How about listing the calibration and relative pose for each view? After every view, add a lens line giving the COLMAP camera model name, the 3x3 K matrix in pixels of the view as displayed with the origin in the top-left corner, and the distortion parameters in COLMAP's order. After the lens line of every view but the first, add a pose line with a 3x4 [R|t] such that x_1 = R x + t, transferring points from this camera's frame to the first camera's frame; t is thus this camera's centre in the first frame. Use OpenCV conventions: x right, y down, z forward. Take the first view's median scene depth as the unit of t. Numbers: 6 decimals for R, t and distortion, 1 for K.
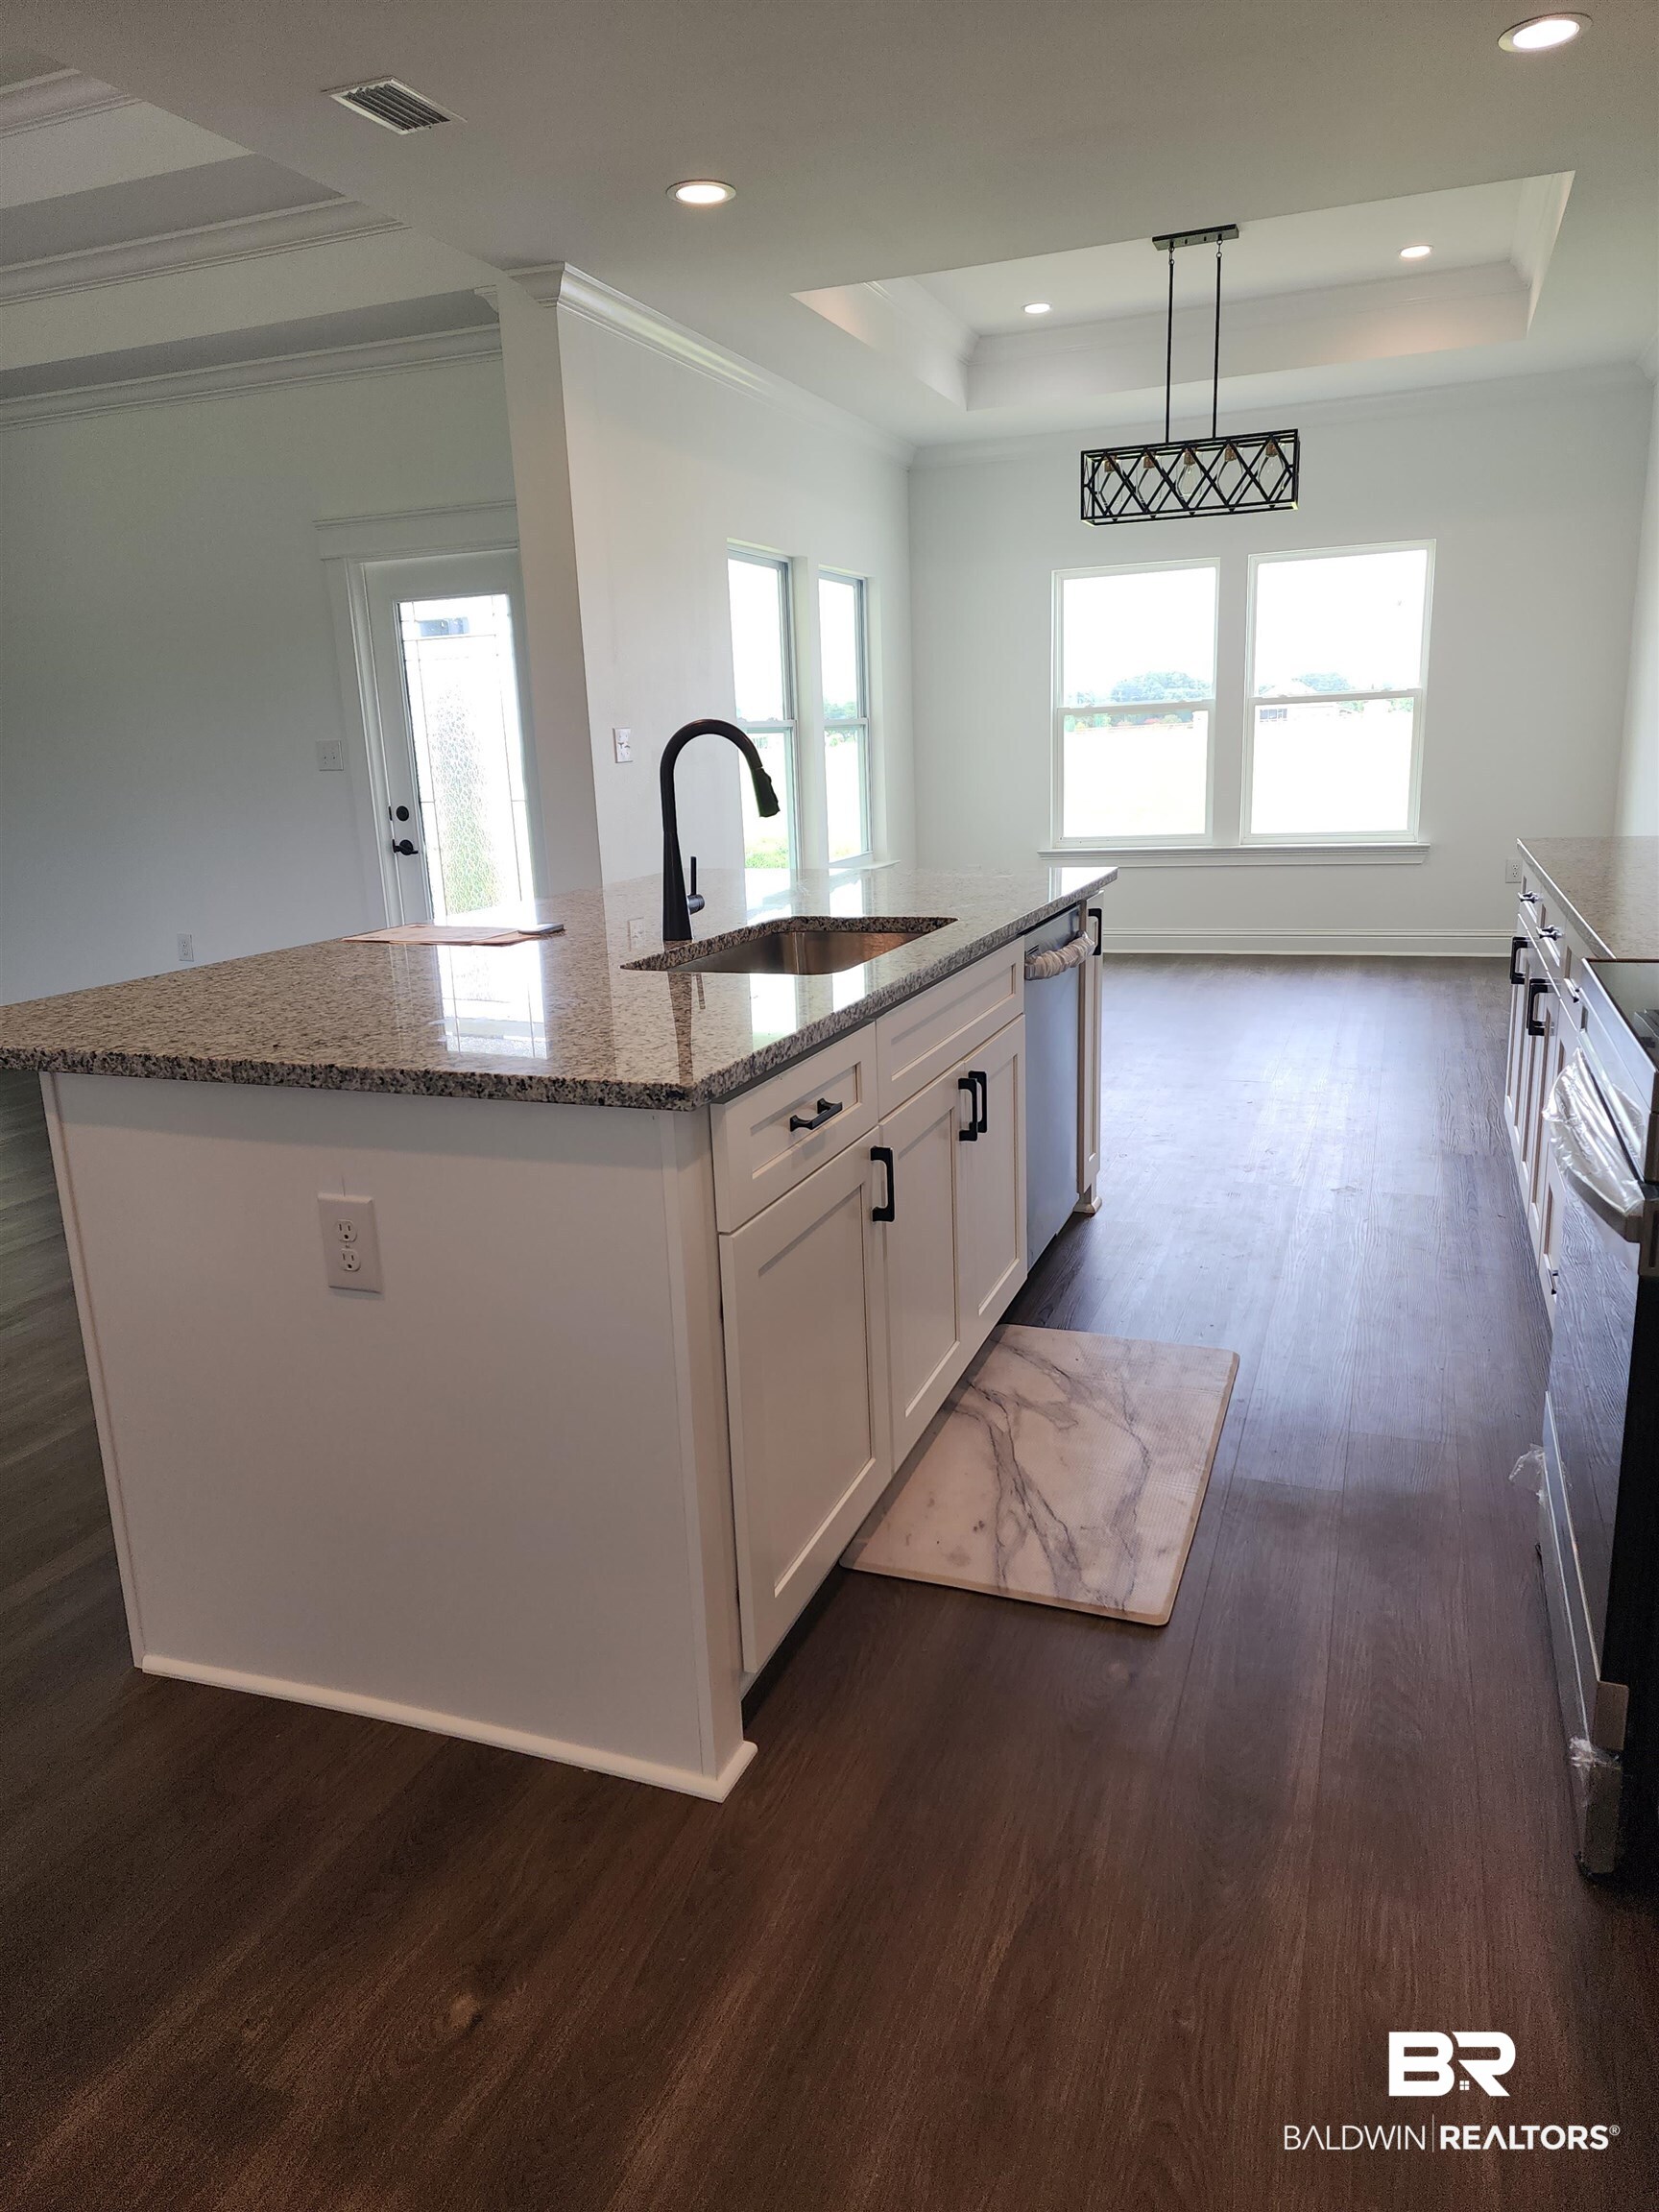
lens RADIAL K [[1464.7, 0, 829.5], [0, 1464.7, 1106.0], [0, 0, 1]] dist [0.076063, -0.065276]
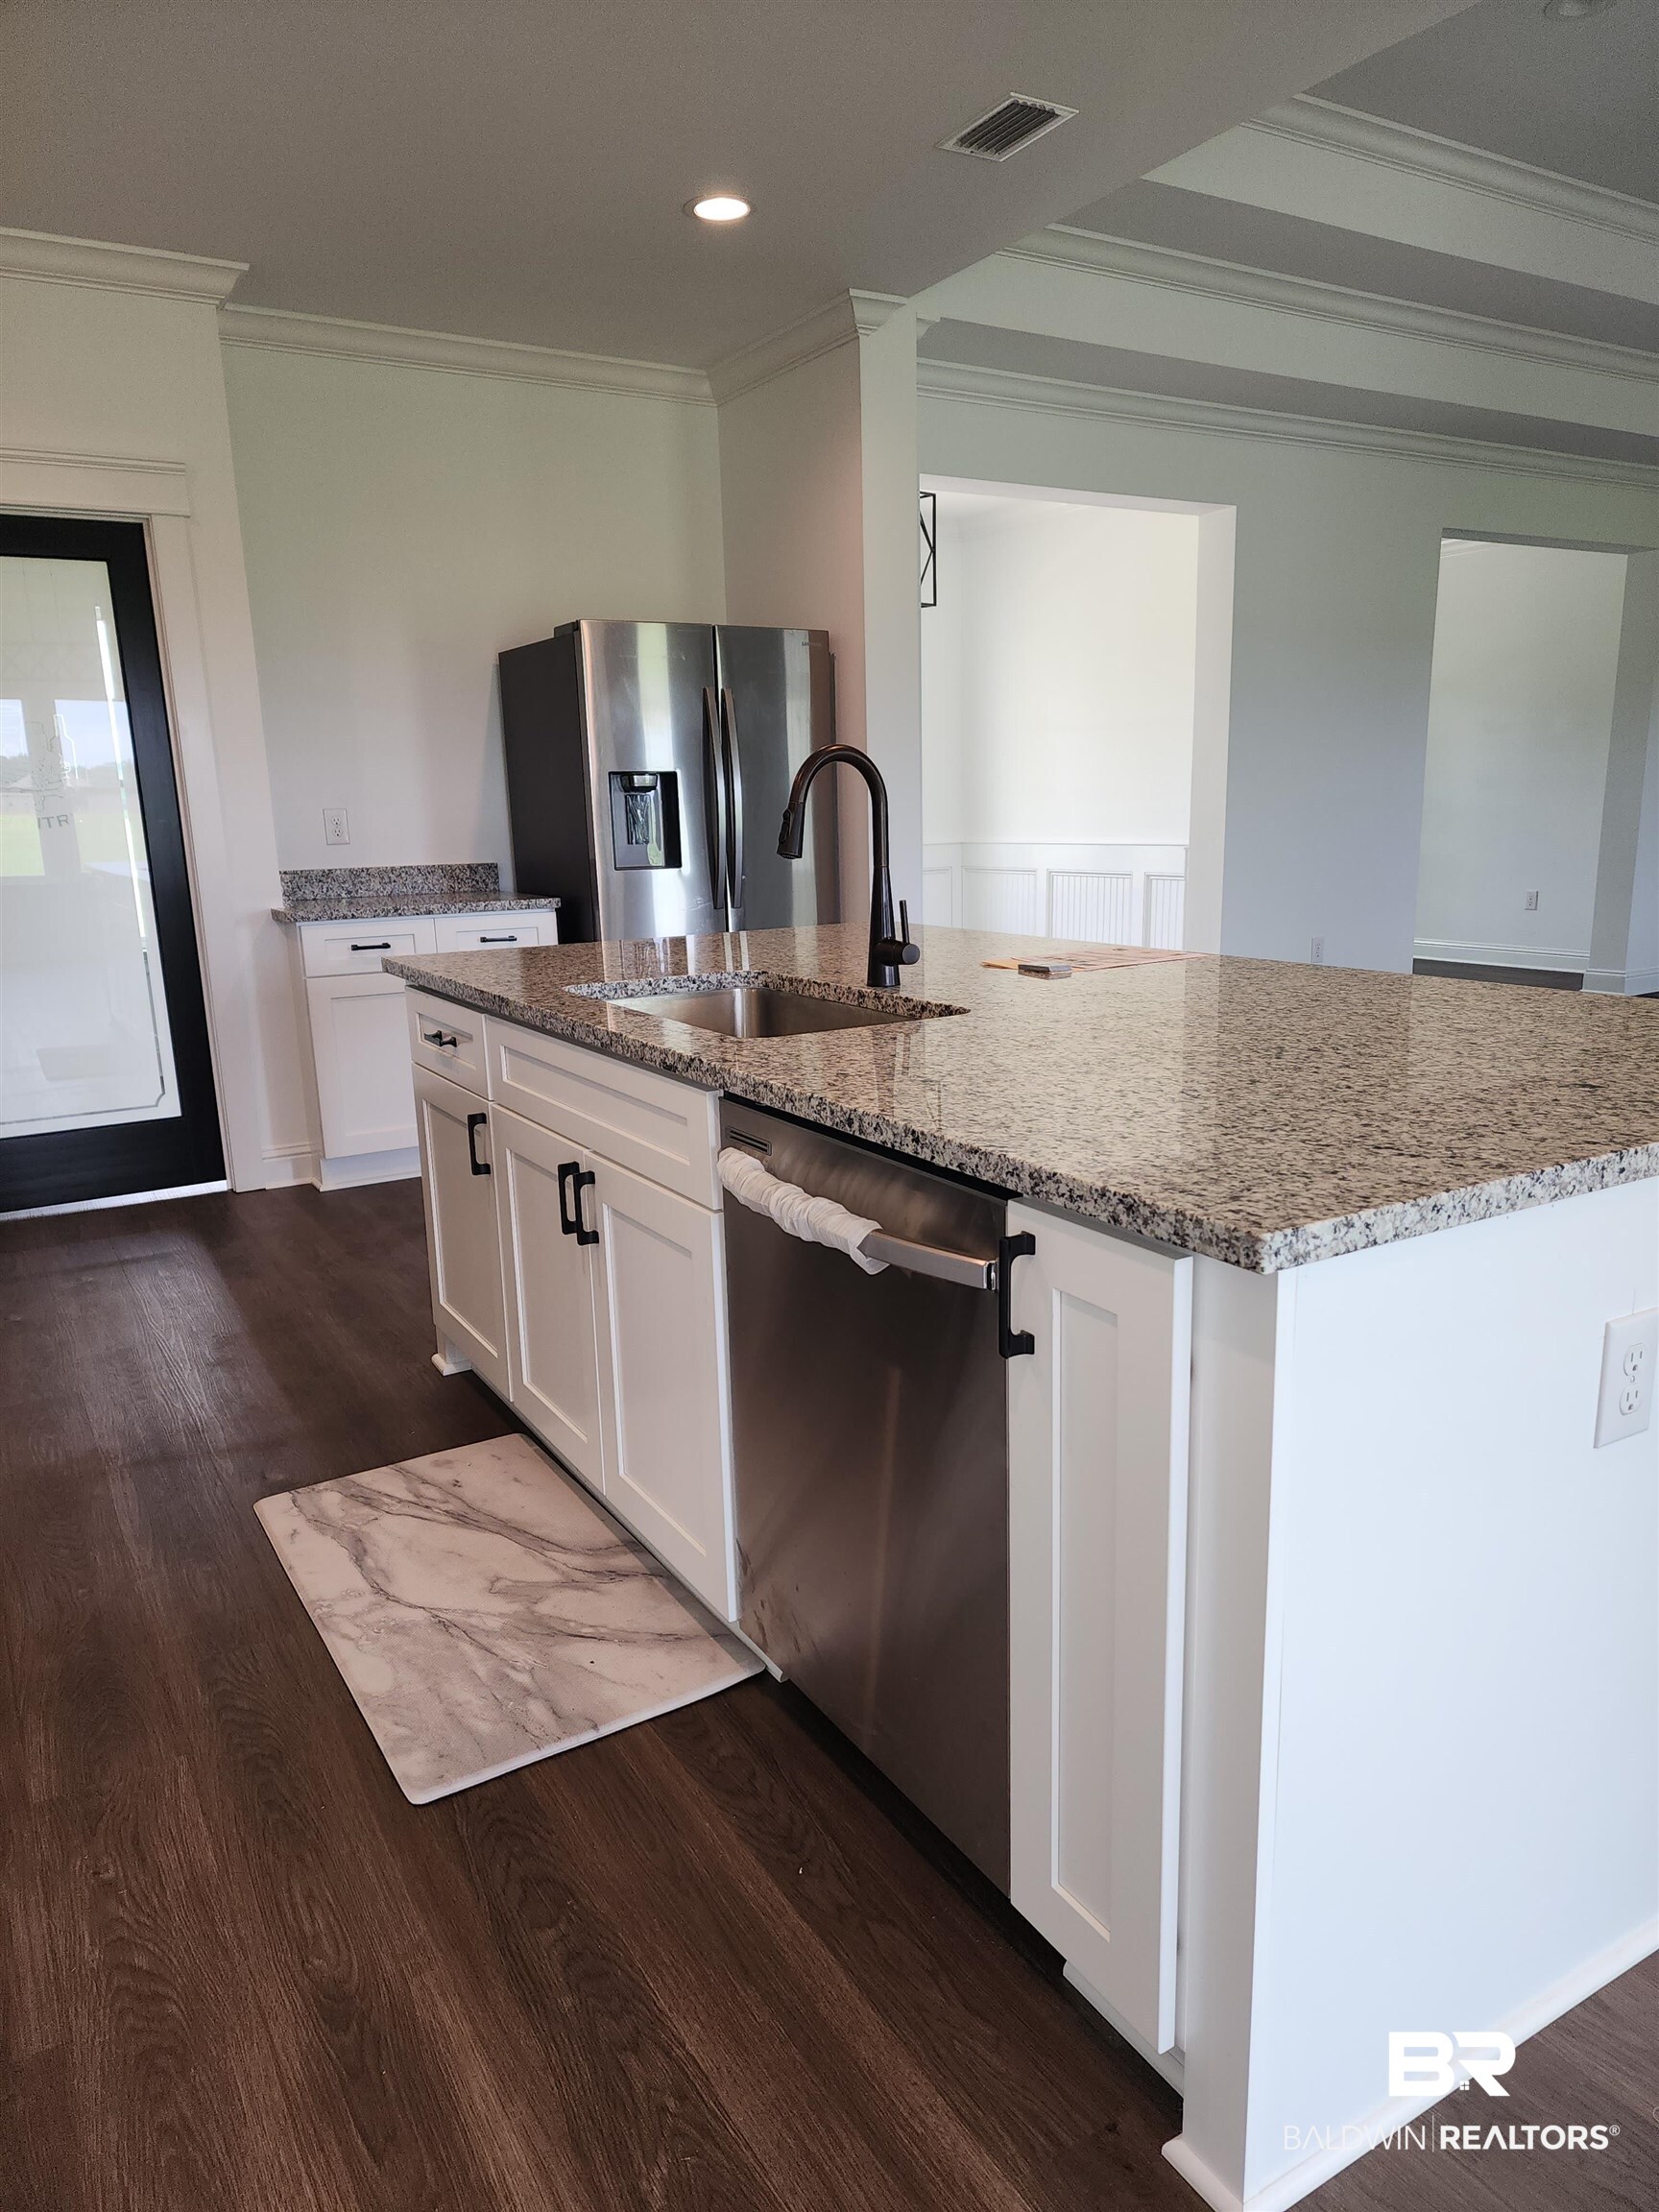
lens RADIAL K [[1464.7, 0, 829.5], [0, 1464.7, 1106.0], [0, 0, 1]] dist [0.076063, -0.065276]
pose [[-0.594597, 0.228471, -0.770880, 0.725372], [-0.147235, 0.911624, 0.383749, -0.445038], [0.790428, 0.341677, -0.508410, 1.675401]]
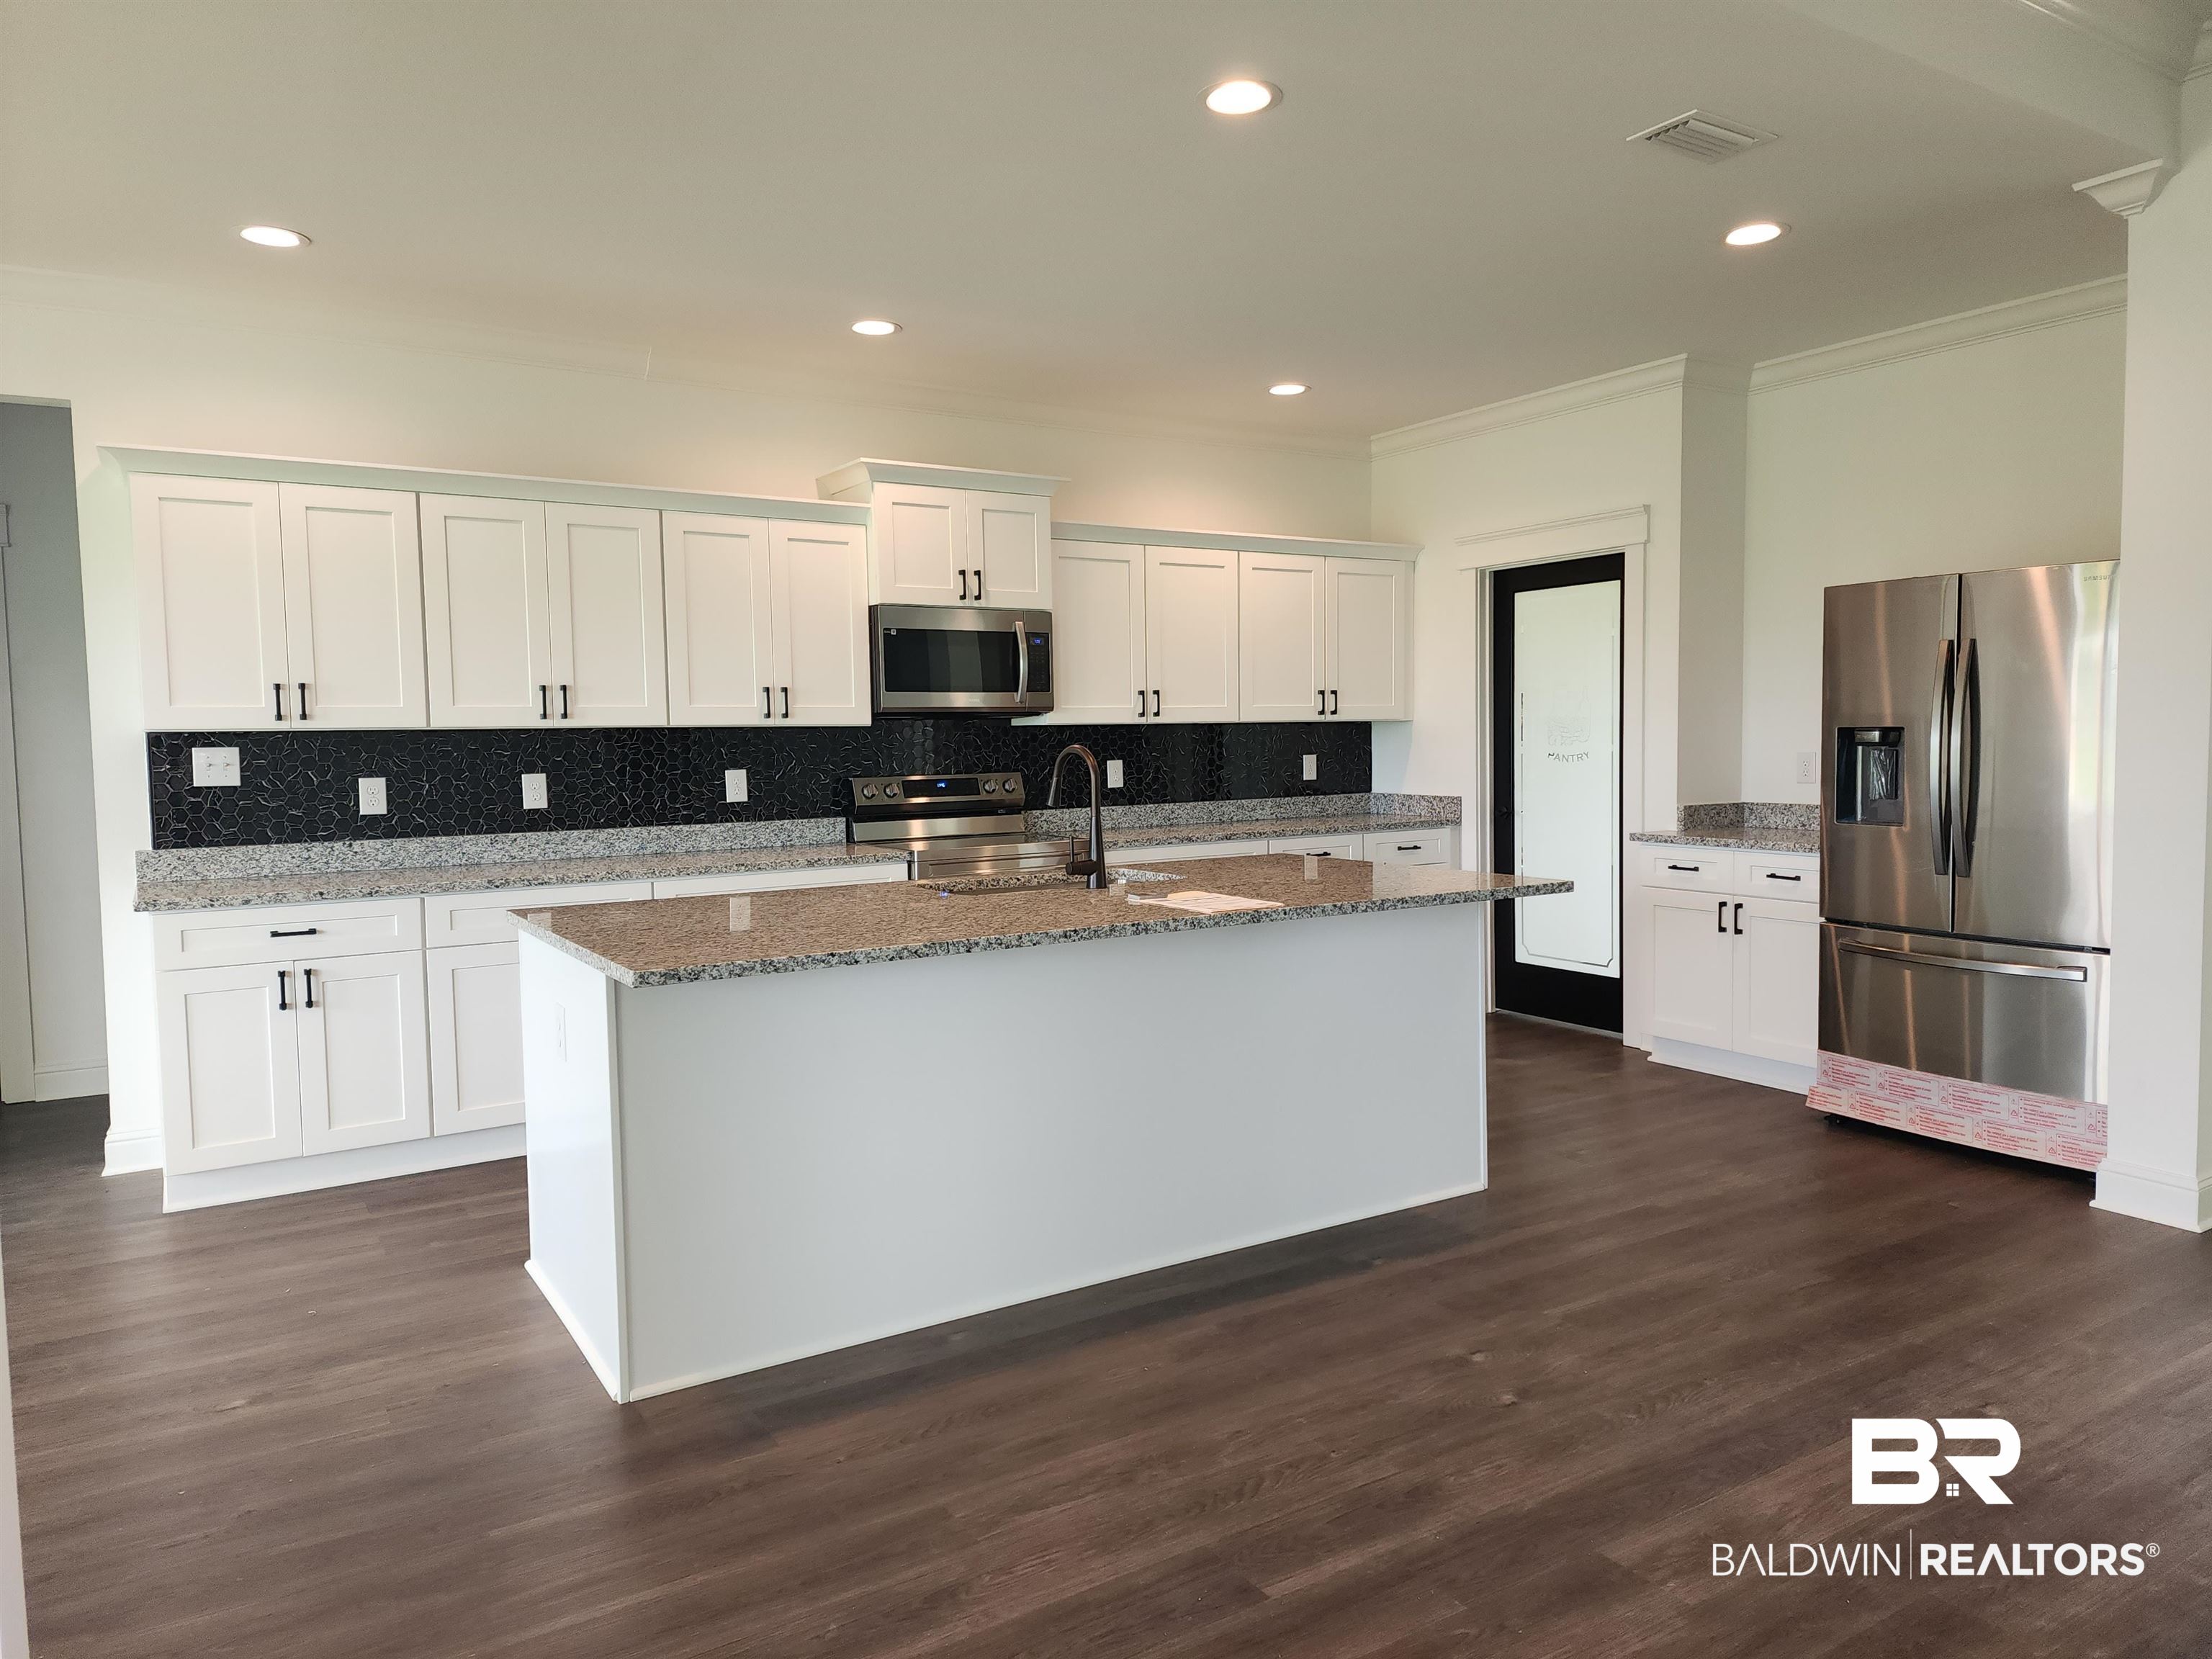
lens RADIAL K [[1464.7, 0, 1106.0], [0, 1464.7, 829.5], [0, 0, 1]] dist [0.076063, -0.065276]
pose [[-0.793347, 0.015031, 0.608584, -1.150209], [0.196330, 0.952597, 0.232407, -0.581983], [-0.576242, 0.303862, -0.758691, 2.400302]]
